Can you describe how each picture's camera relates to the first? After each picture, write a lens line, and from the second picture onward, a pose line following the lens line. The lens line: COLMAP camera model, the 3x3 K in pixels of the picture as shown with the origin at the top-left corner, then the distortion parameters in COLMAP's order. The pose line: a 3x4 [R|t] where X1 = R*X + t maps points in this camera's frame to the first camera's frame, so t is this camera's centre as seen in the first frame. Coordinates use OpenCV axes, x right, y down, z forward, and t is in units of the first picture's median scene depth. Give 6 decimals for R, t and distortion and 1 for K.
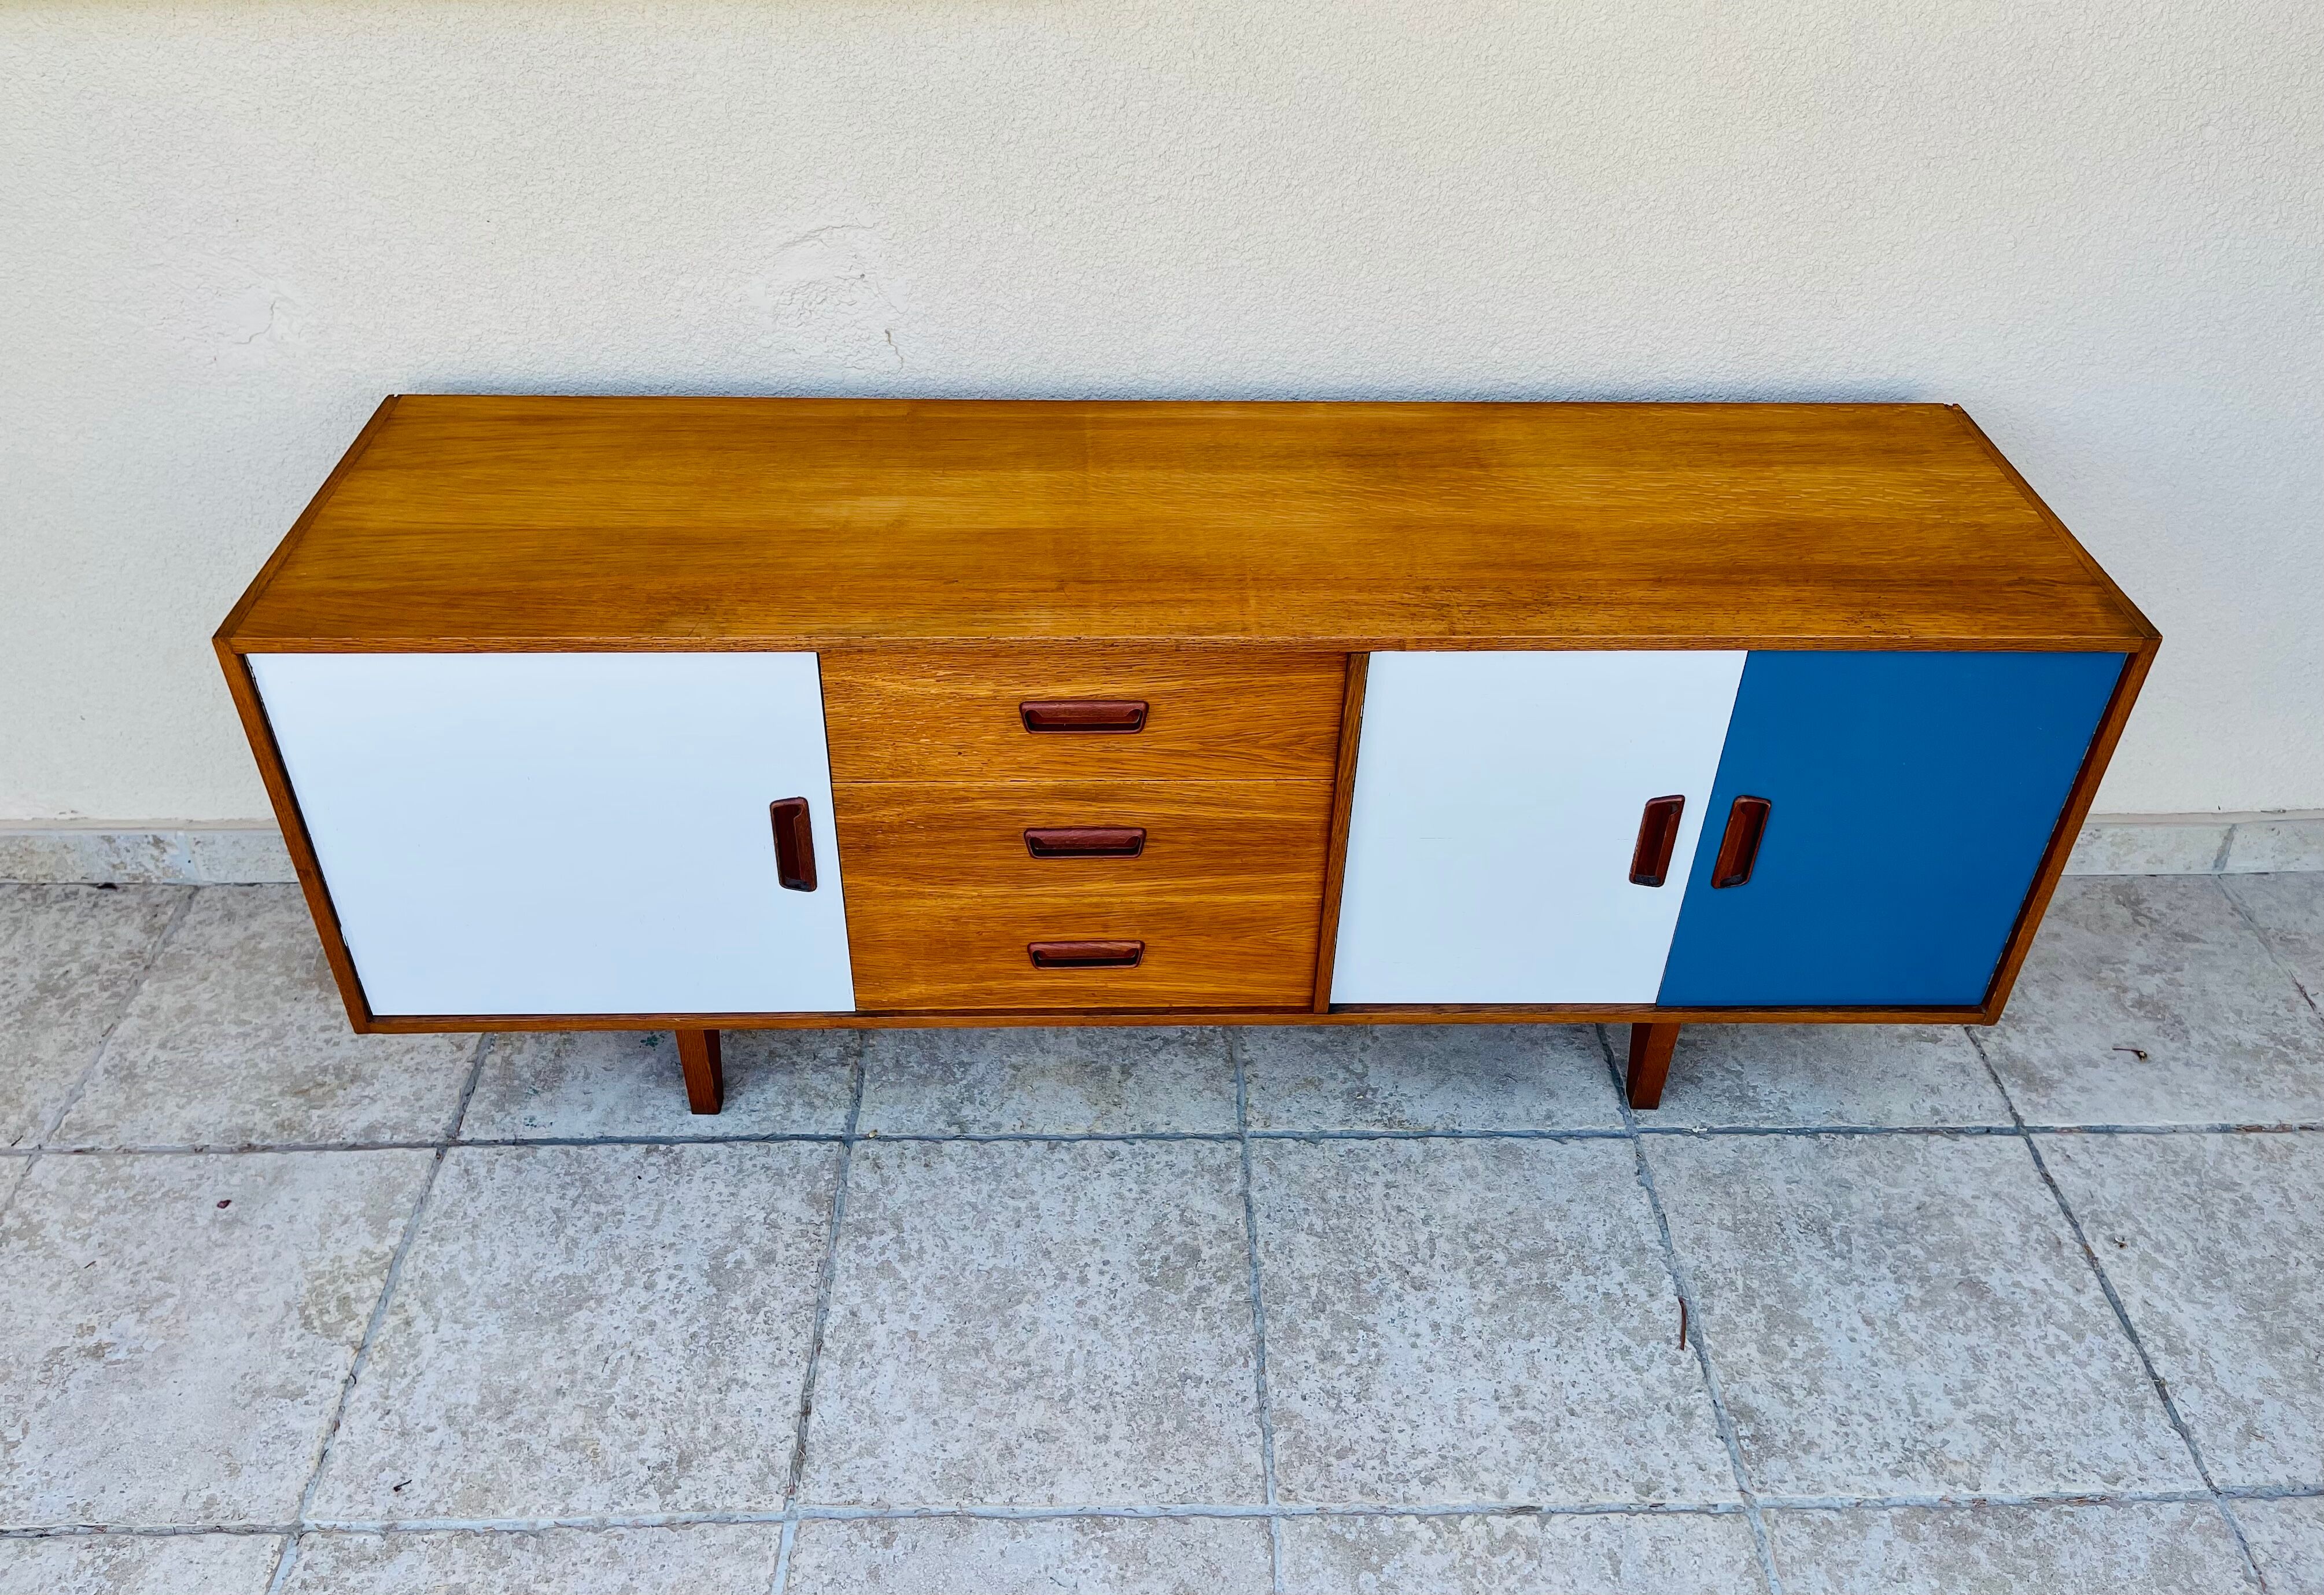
lens RADIAL K [[1763.8, 0, 1160.8], [0, 1763.8, 715.2], [0, 0, 1]] dist [0.062488, -0.066499]
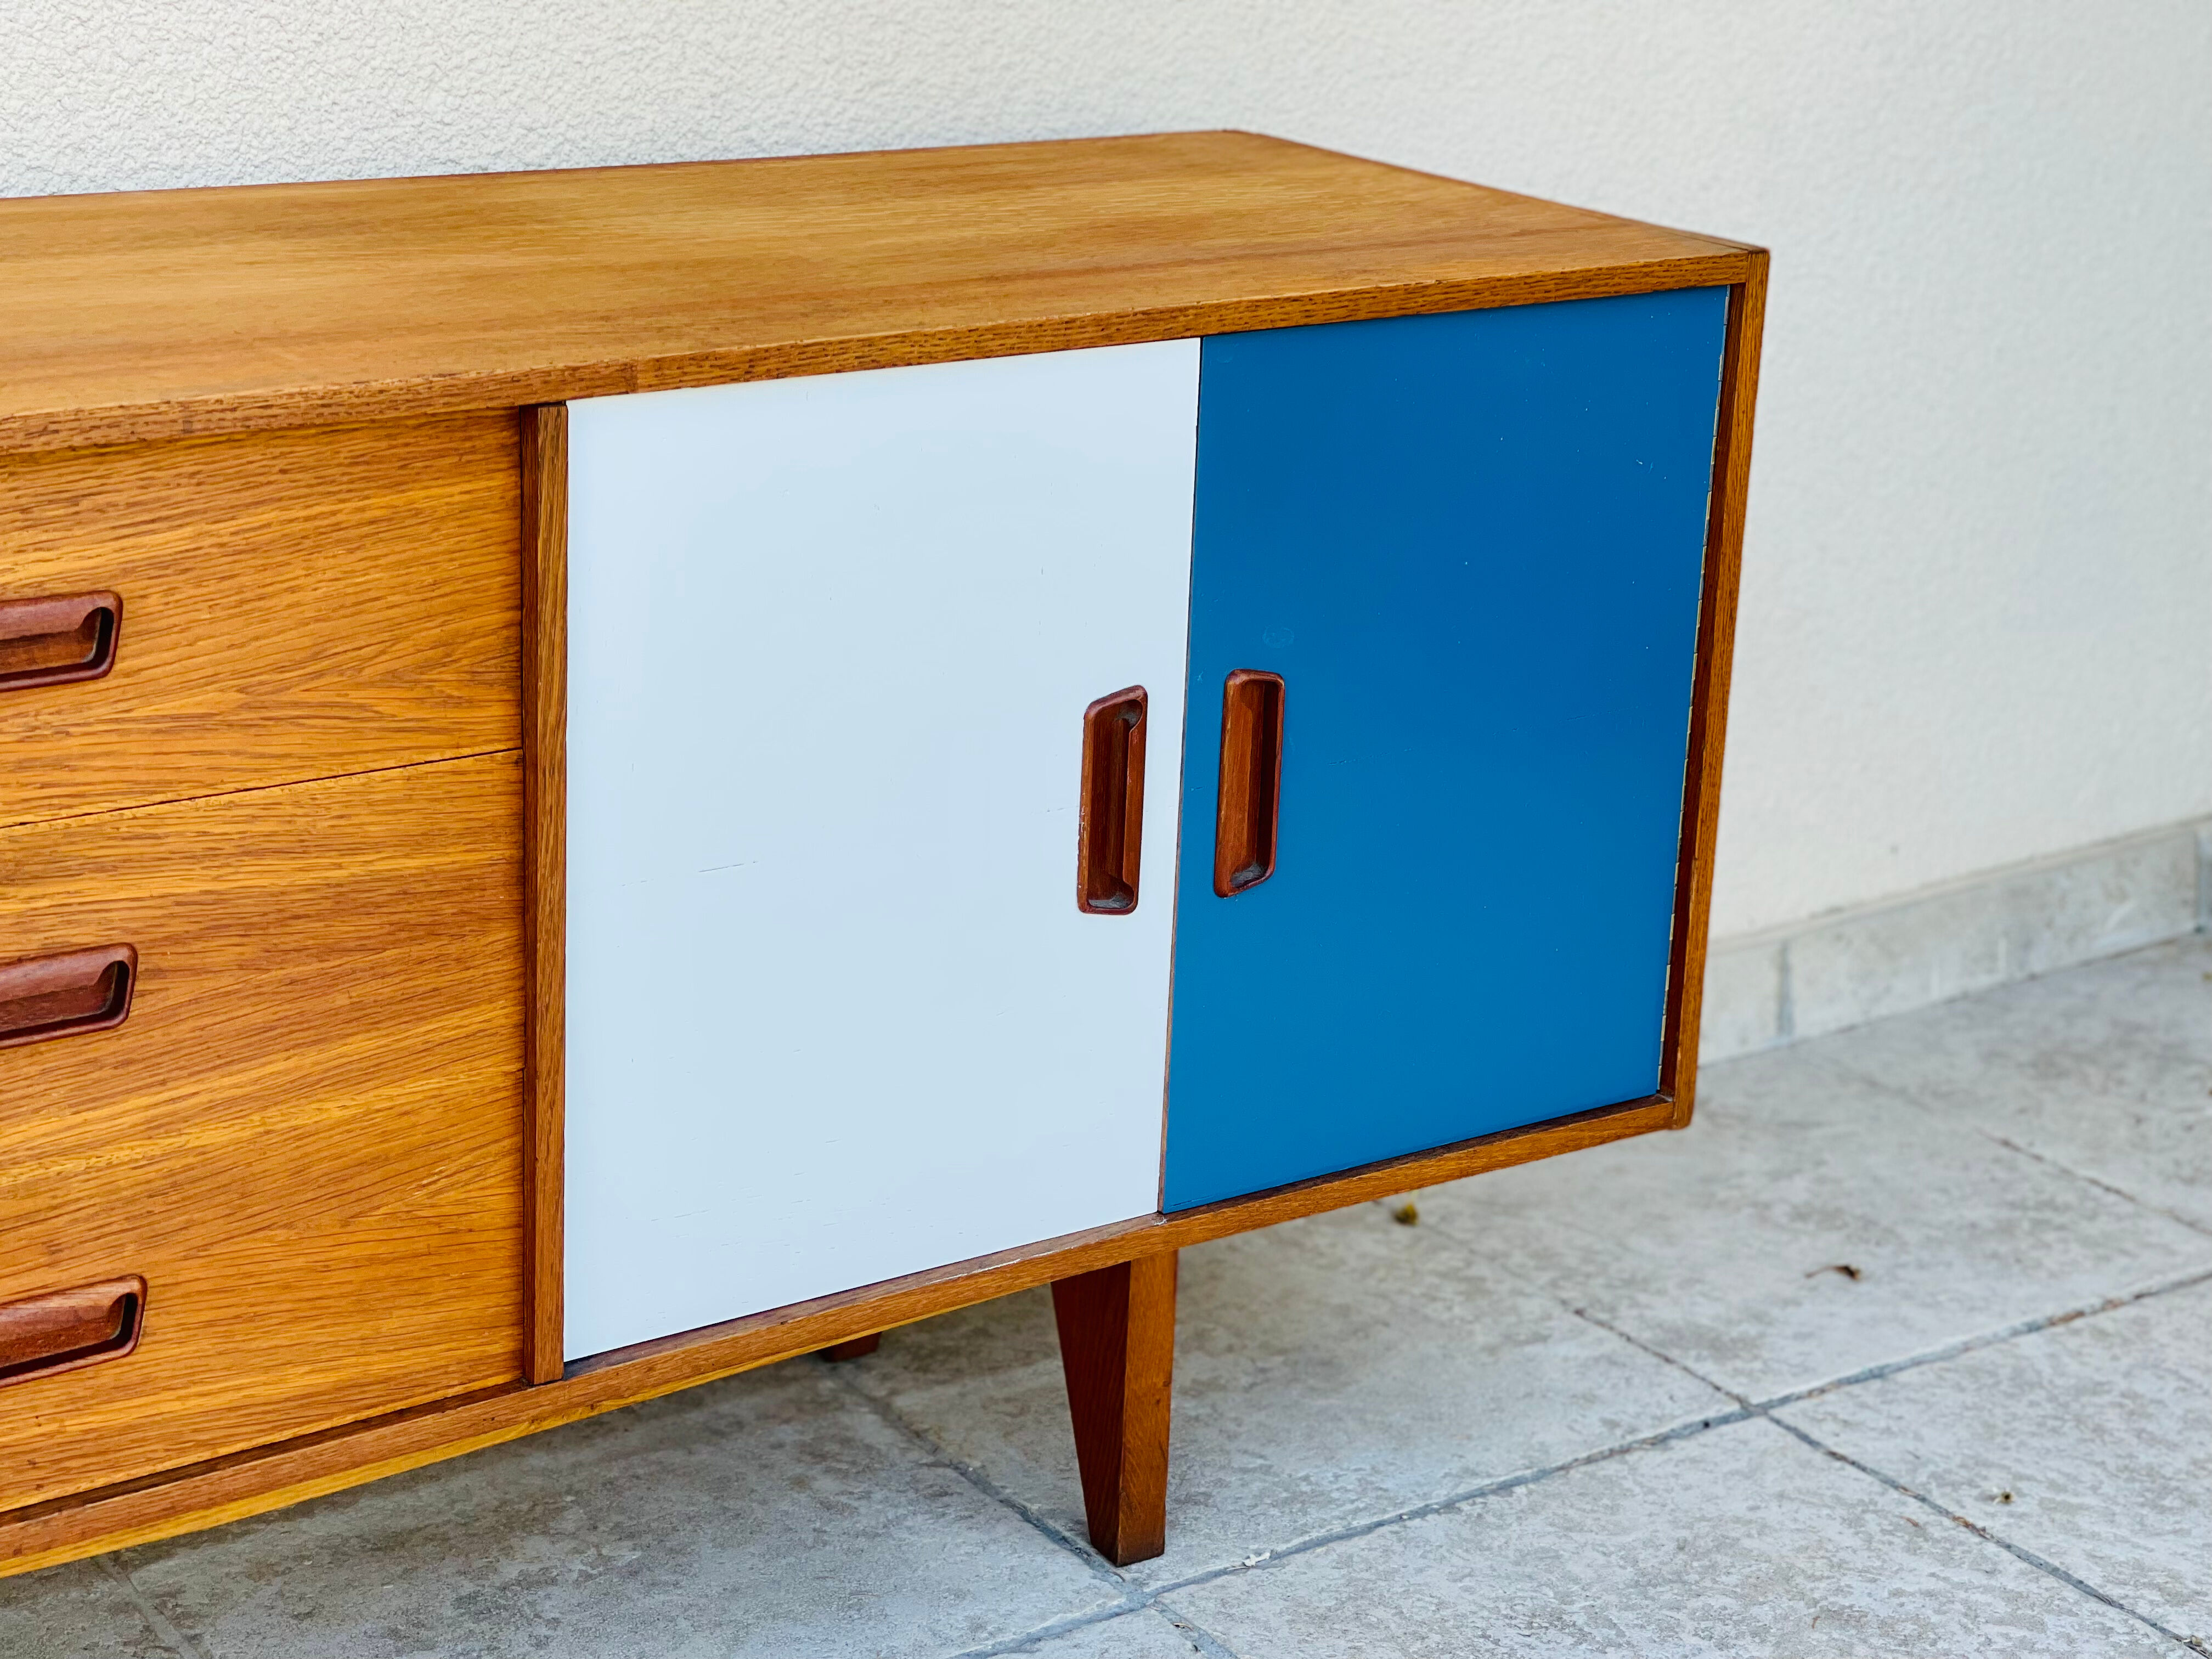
lens RADIAL K [[4102.8, 0, 1113.4], [0, 4102.8, 811.3], [0, 0, 1]] dist [0.190097, 0.000000]
pose [[0.832755, -0.155273, 0.531422, -0.313152], [0.309792, 0.926217, -0.214826, 0.298254], [-0.458856, 0.343528, 0.819414, 0.043596]]
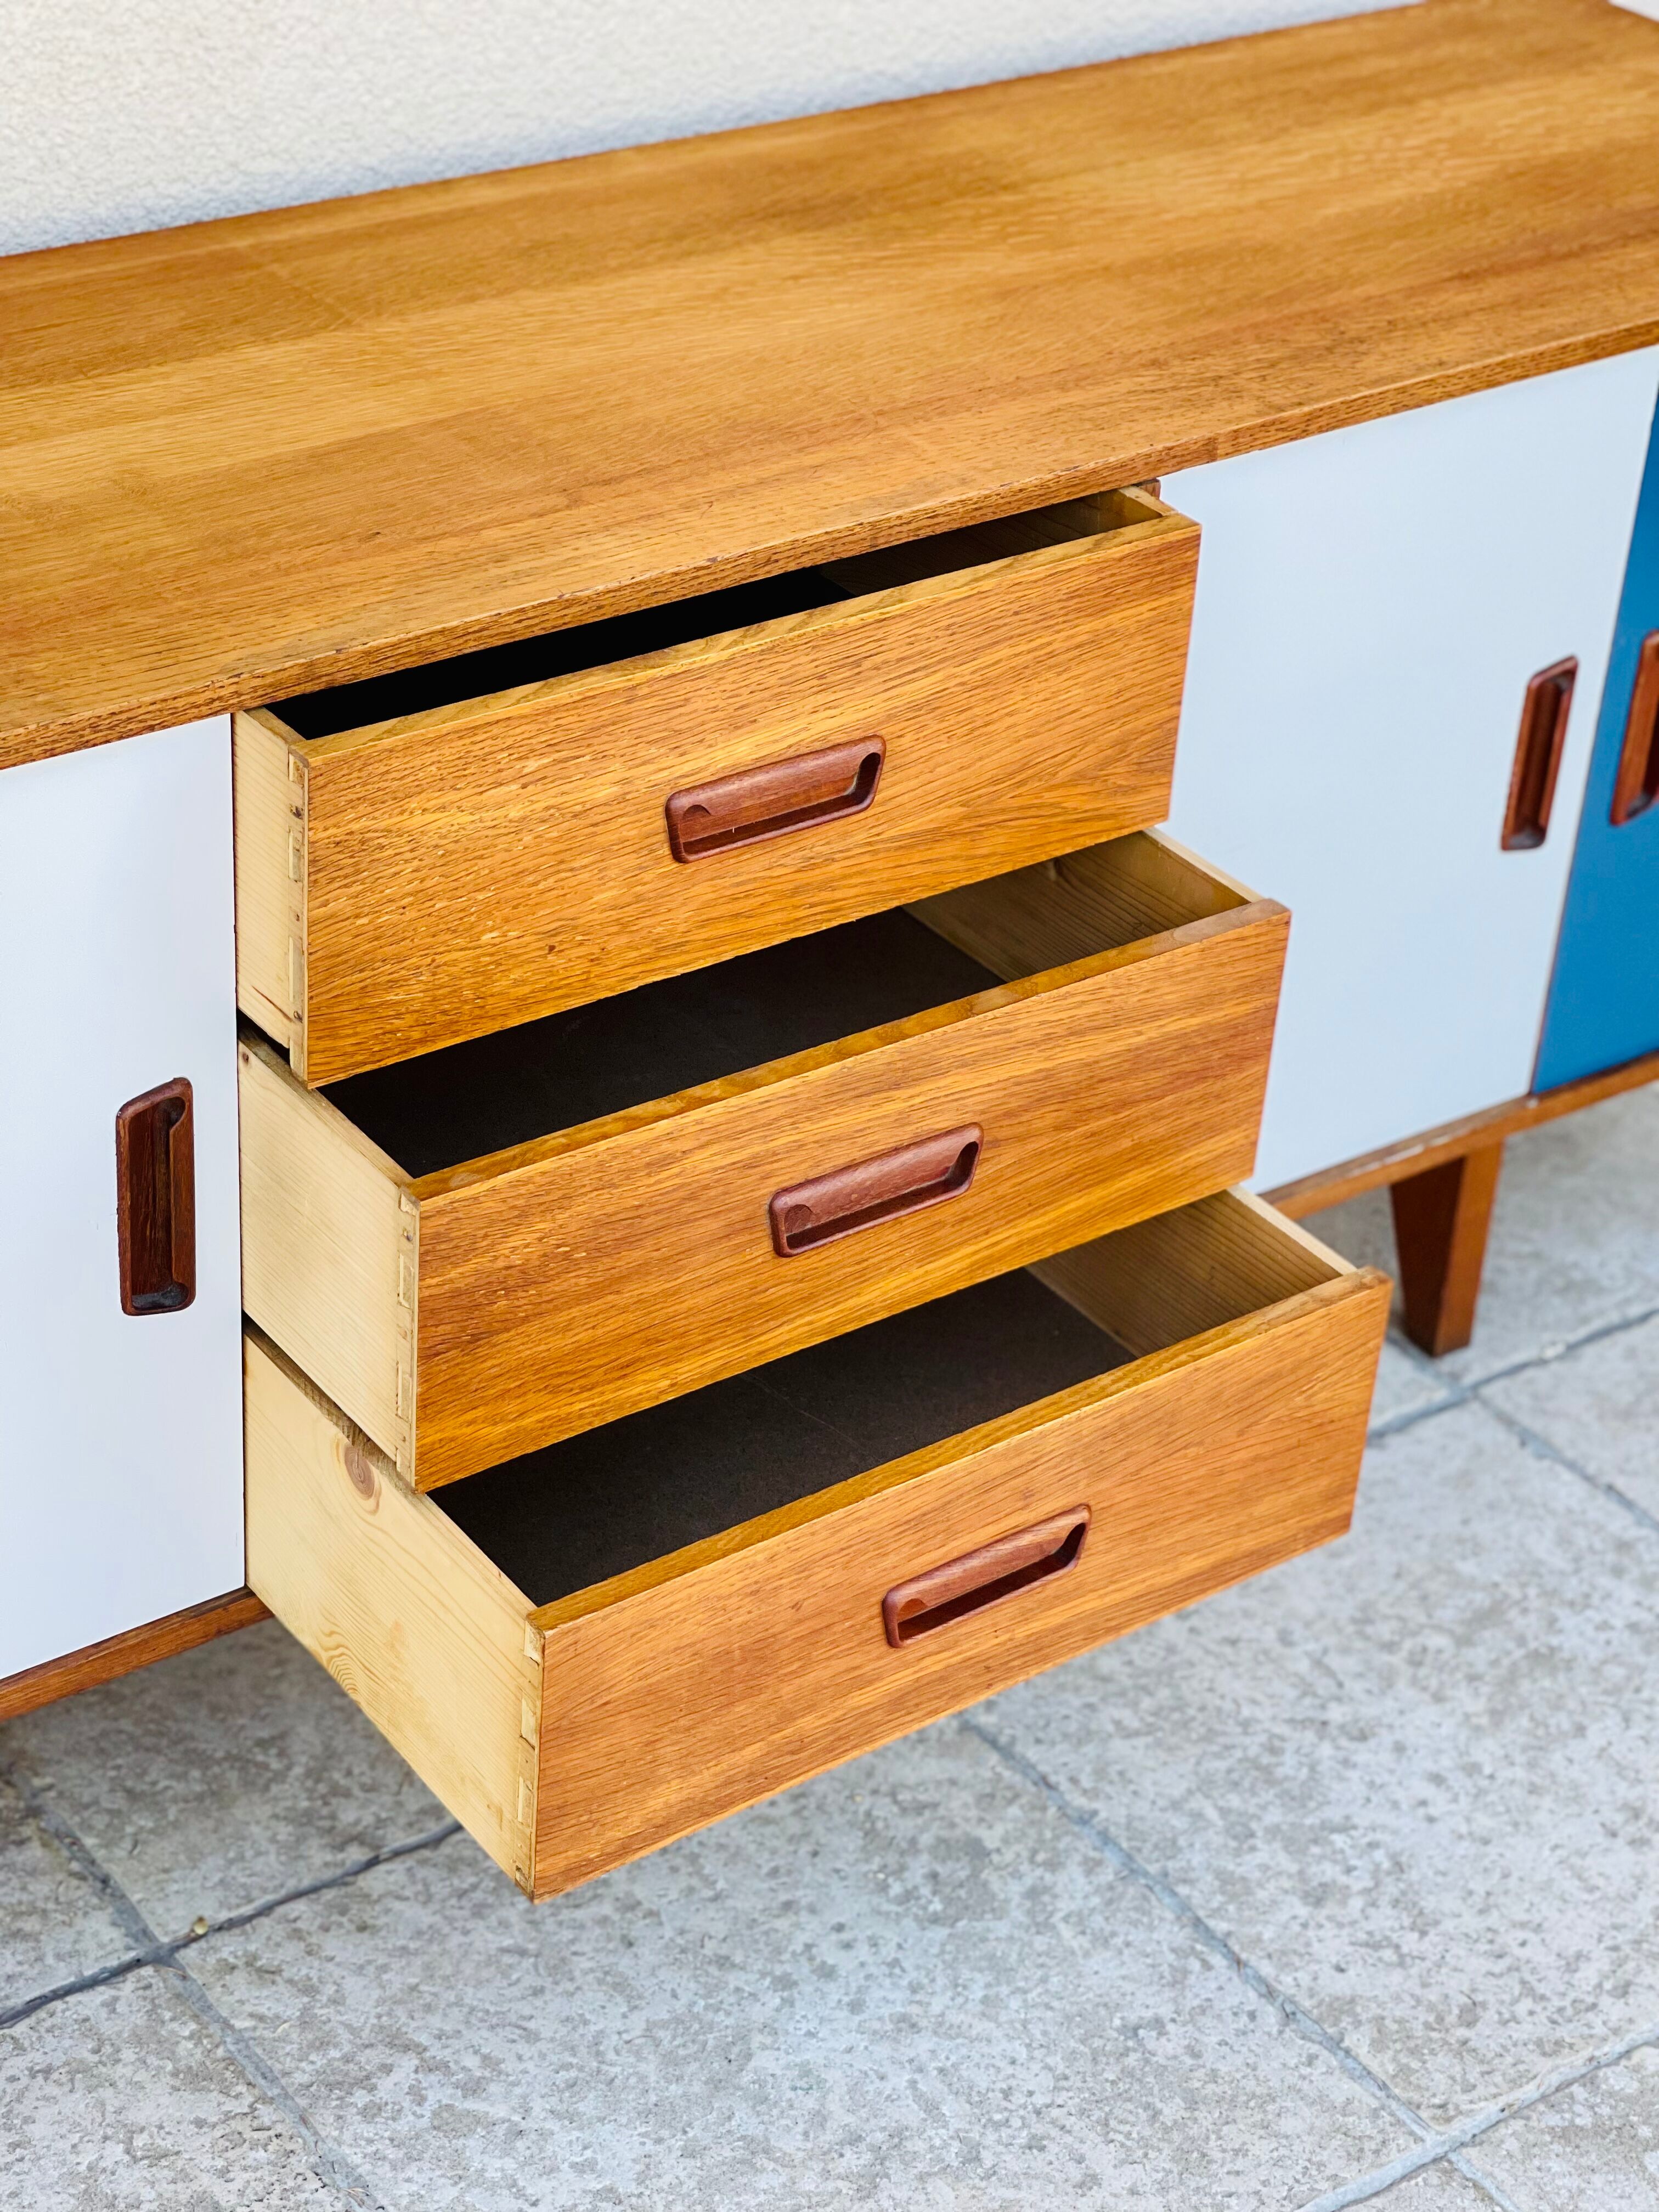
lens RADIAL K [[4102.8, 0, 825.0], [0, 4102.8, 1081.4], [0, 0, 1]] dist [0.190097, 0.000000]
pose [[0.821831, -0.272734, 0.500211, -0.532260], [0.305248, 0.952110, 0.017613, 0.070573], [-0.481059, 0.138213, 0.865725, 0.004117]]
